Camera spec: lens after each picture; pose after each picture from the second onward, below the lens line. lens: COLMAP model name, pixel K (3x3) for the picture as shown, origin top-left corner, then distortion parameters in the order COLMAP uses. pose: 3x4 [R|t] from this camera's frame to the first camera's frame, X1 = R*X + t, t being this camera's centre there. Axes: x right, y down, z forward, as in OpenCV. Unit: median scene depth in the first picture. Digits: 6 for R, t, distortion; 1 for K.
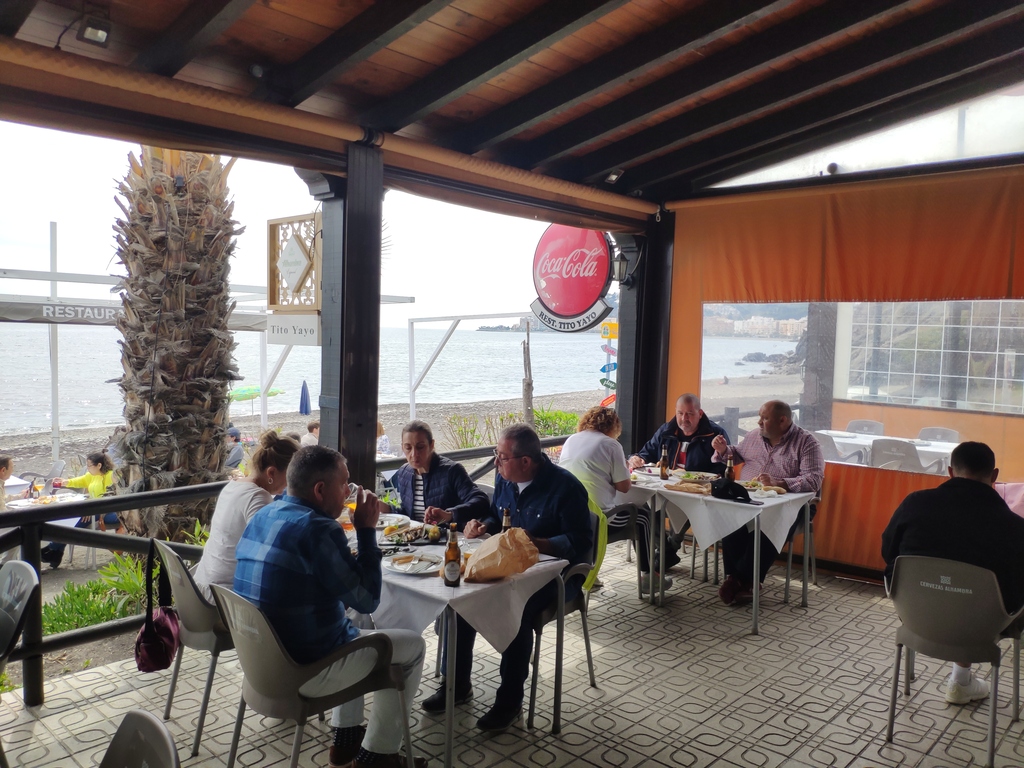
lens RADIAL K [[810.0, 0, 514.6], [0, 810.0, 382.5], [0, 0, 1]] dist [0.047205, -0.103927]
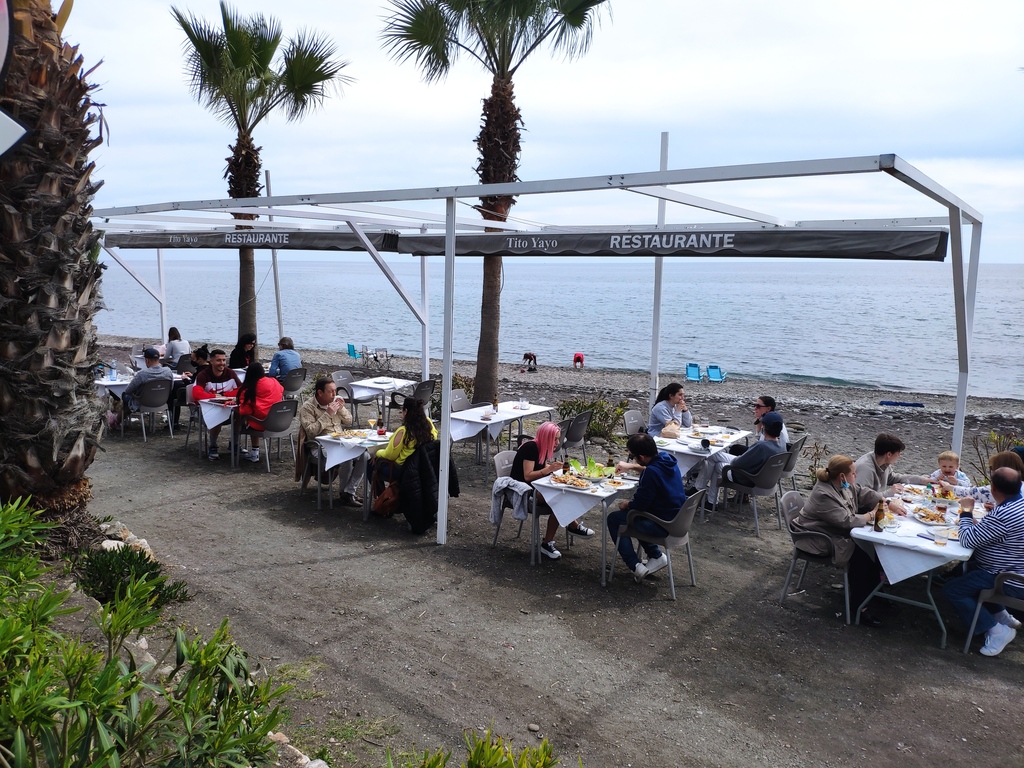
lens RADIAL K [[810.0, 0, 513.7], [0, 810.0, 390.5], [0, 0, 1]] dist [0.047205, -0.103927]
pose [[0.101989, 0.130908, -0.986135, 0.498887], [-0.058512, 0.990377, 0.125420, -0.059734], [0.993063, 0.044909, 0.108667, 1.453431]]
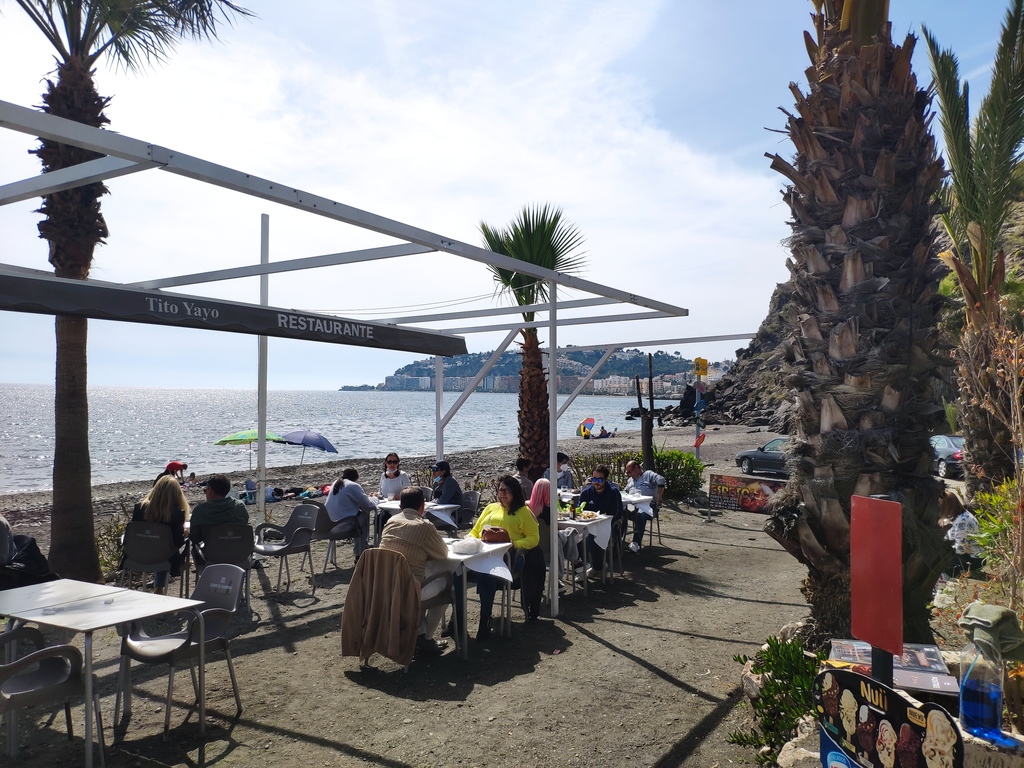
lens RADIAL K [[810.0, 0, 515.6], [0, 810.0, 380.9], [0, 0, 1]] dist [0.047205, -0.103927]
pose [[0.978809, -0.004308, 0.204729, -0.925881], [0.020376, 0.996866, -0.076439, 0.063514], [-0.203758, 0.078991, 0.975829, 0.340855]]
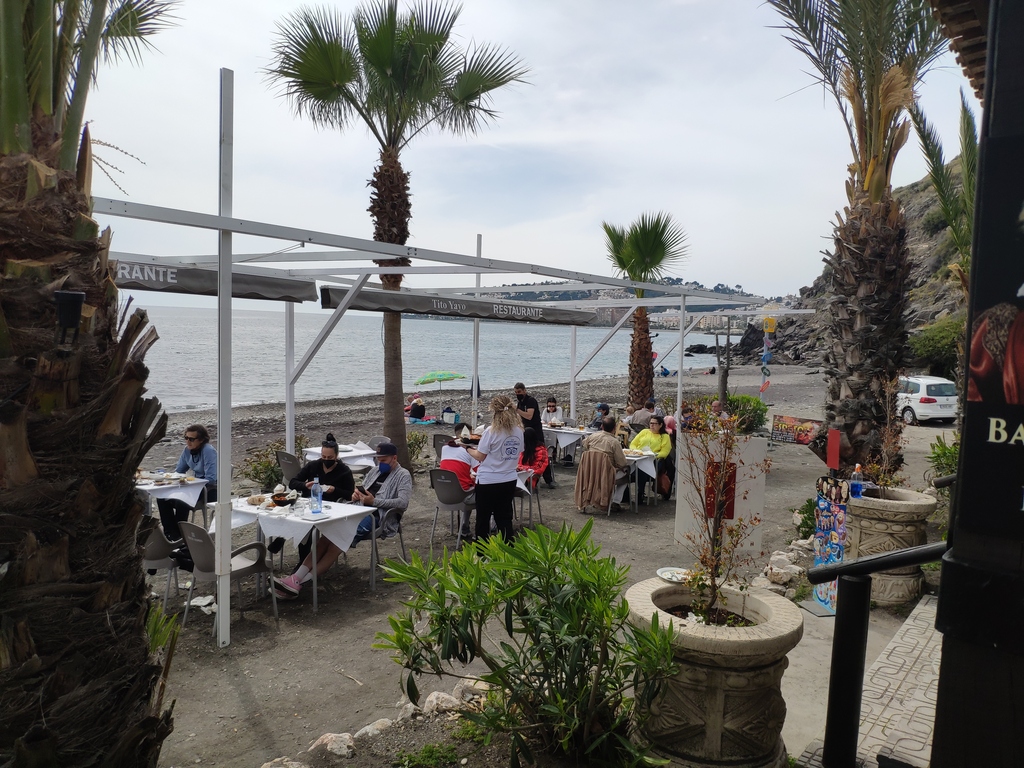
lens RADIAL K [[810.0, 0, 505.9], [0, 810.0, 382.1], [0, 0, 1]] dist [0.047205, -0.103927]
pose [[0.991748, 0.004331, 0.128130, -1.287339], [-0.005616, 0.999937, 0.009675, 0.017976], [-0.128080, -0.010315, 0.991710, -0.365237]]
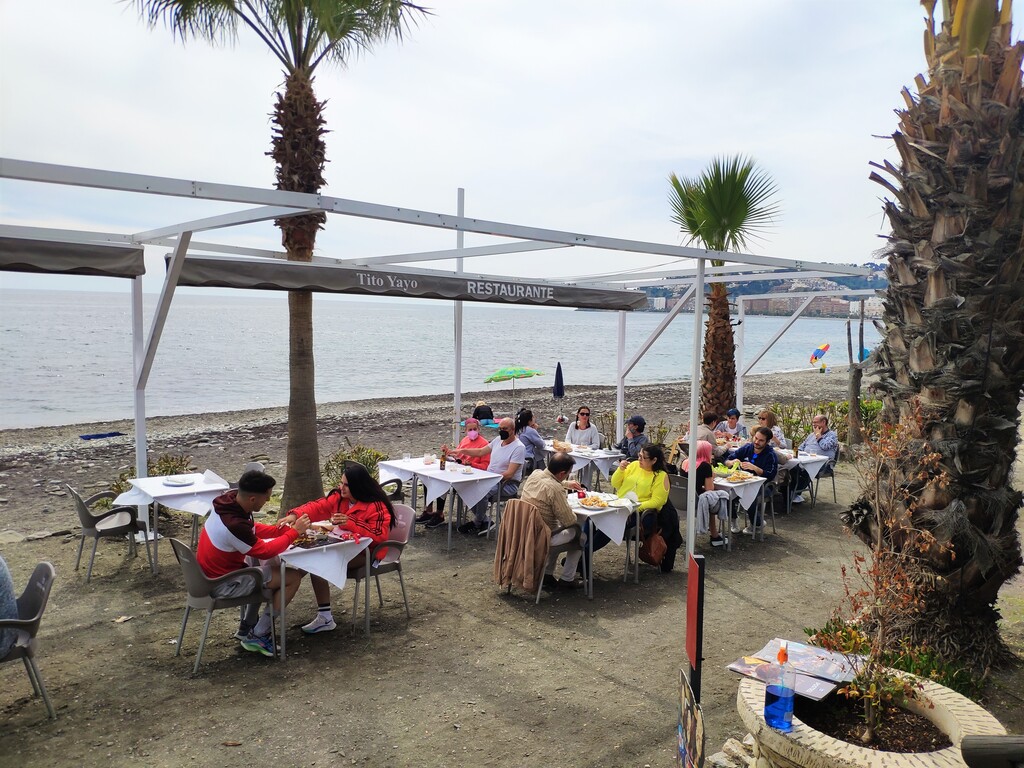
lens RADIAL K [[810.0, 0, 507.3], [0, 810.0, 392.4], [0, 0, 1]] dist [0.047205, -0.103927]
pose [[0.995535, 0.015618, -0.093090, -0.807403], [-0.012418, 0.999315, 0.034865, -0.005770], [0.093571, -0.033553, 0.995047, 0.196656]]
